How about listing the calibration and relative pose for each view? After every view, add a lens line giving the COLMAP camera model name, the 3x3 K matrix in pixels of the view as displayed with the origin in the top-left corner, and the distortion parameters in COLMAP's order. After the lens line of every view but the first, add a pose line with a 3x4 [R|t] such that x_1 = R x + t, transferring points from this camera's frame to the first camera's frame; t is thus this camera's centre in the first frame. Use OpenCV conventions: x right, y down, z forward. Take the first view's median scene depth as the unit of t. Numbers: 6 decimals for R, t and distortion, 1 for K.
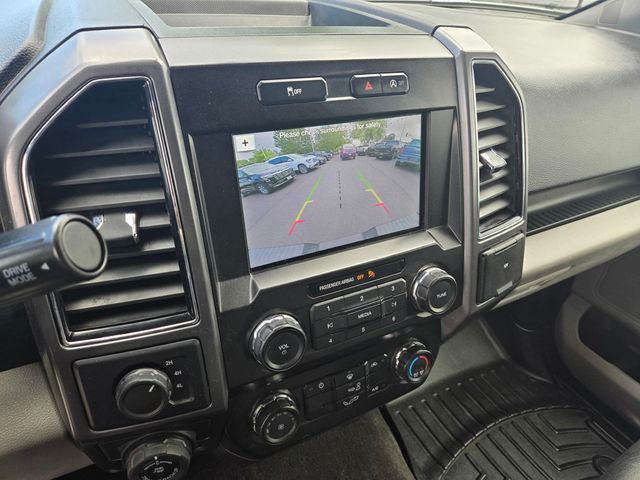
lens RADIAL K [[426.0, 0, 313.1], [0, 426.0, 240.2], [0, 0, 1]] dist [0.018642, -0.000422]
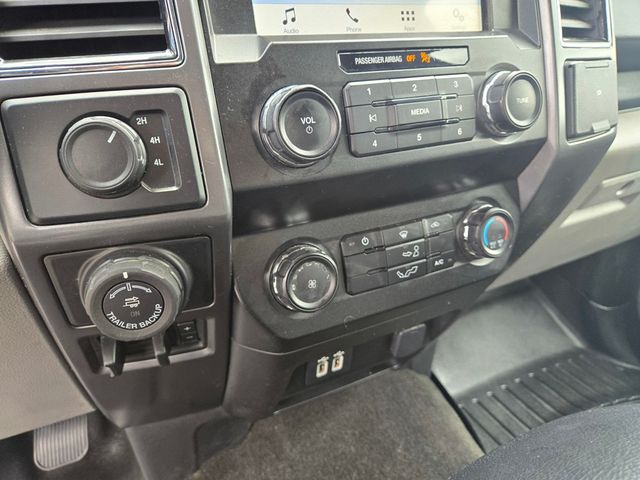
lens RADIAL K [[436.0, 0, 319.6], [0, 436.0, 227.1], [0, 0, 1]] dist [0.008286, 0.000271]
pose [[0.996933, -0.053938, -0.056698, -0.016454], [0.045761, 0.989547, -0.136754, 0.441628], [0.063481, 0.133740, 0.988981, 0.271636]]
